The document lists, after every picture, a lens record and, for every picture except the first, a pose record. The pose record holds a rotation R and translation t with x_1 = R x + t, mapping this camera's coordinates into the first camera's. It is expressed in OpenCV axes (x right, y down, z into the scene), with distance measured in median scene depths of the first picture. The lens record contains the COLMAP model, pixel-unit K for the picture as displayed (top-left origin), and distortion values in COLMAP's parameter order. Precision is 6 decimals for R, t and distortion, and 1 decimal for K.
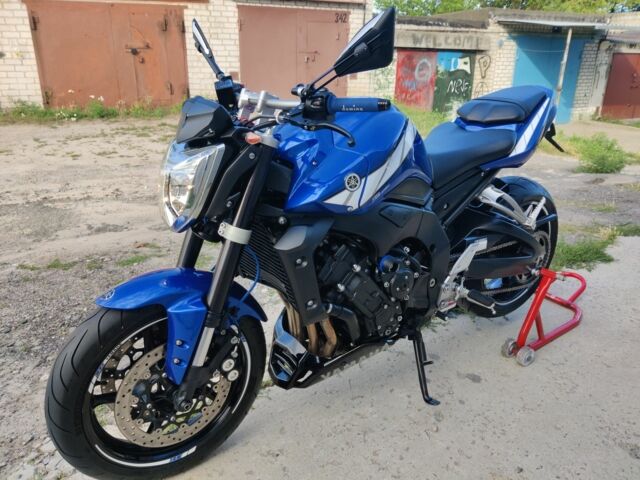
lens RADIAL K [[490.1, 0, 314.8], [0, 490.1, 229.2], [0, 0, 1]] dist [-0.000783, -0.010910]
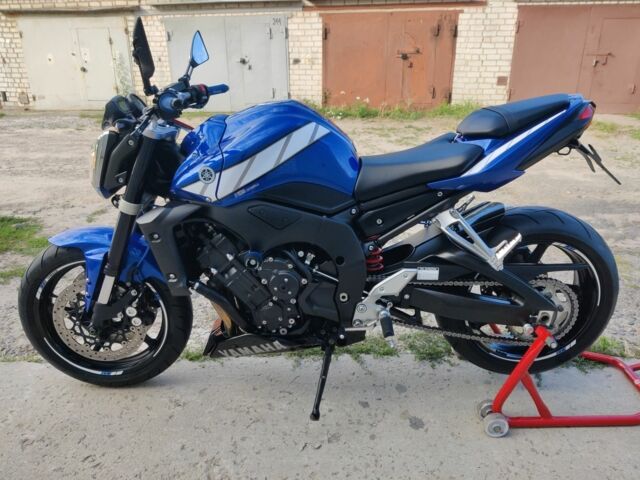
lens RADIAL K [[490.1, 0, 315.9], [0, 490.1, 234.0], [0, 0, 1]] dist [-0.000783, -0.010910]
pose [[0.820892, 0.178993, -0.542308, 0.689065], [-0.178763, 0.982428, 0.053664, -0.053118], [0.542384, 0.052893, 0.838464, 0.168312]]
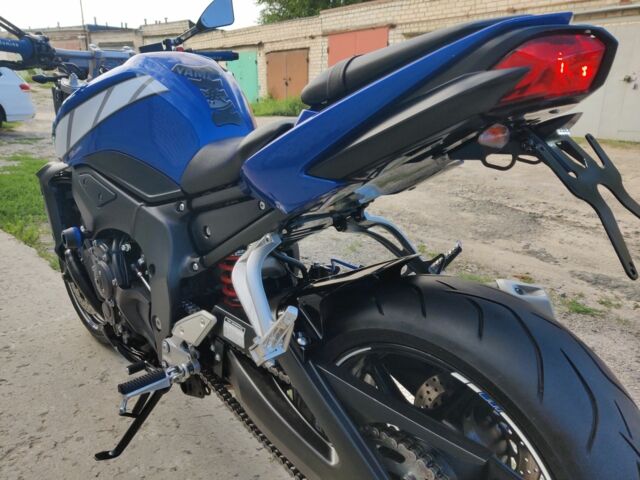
lens RADIAL K [[490.1, 0, 315.4], [0, 490.1, 239.8], [0, 0, 1]] dist [-0.000783, -0.010910]
pose [[0.168242, 0.290904, -0.941844, 0.888018], [-0.338388, 0.914446, 0.221996, -0.222022], [0.925845, 0.281360, 0.252286, 0.997510]]
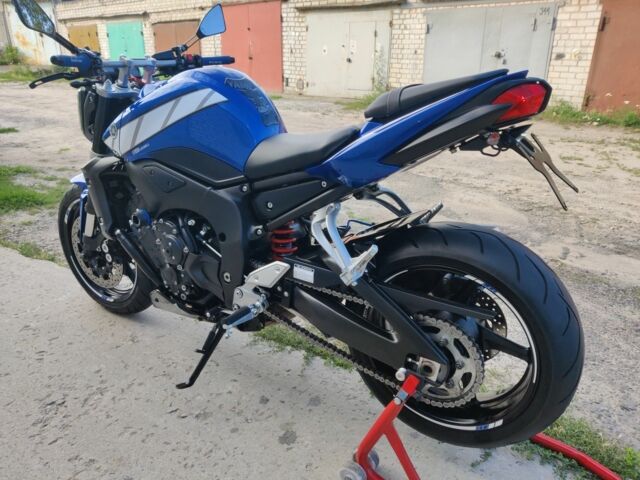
lens RADIAL K [[490.1, 0, 318.2], [0, 490.1, 242.9], [0, 0, 1]] dist [-0.000783, -0.010910]
pose [[0.386988, 0.325149, -0.862855, 1.066759], [-0.315950, 0.925876, 0.207194, -0.190038], [0.866266, 0.192437, 0.461033, 0.716865]]
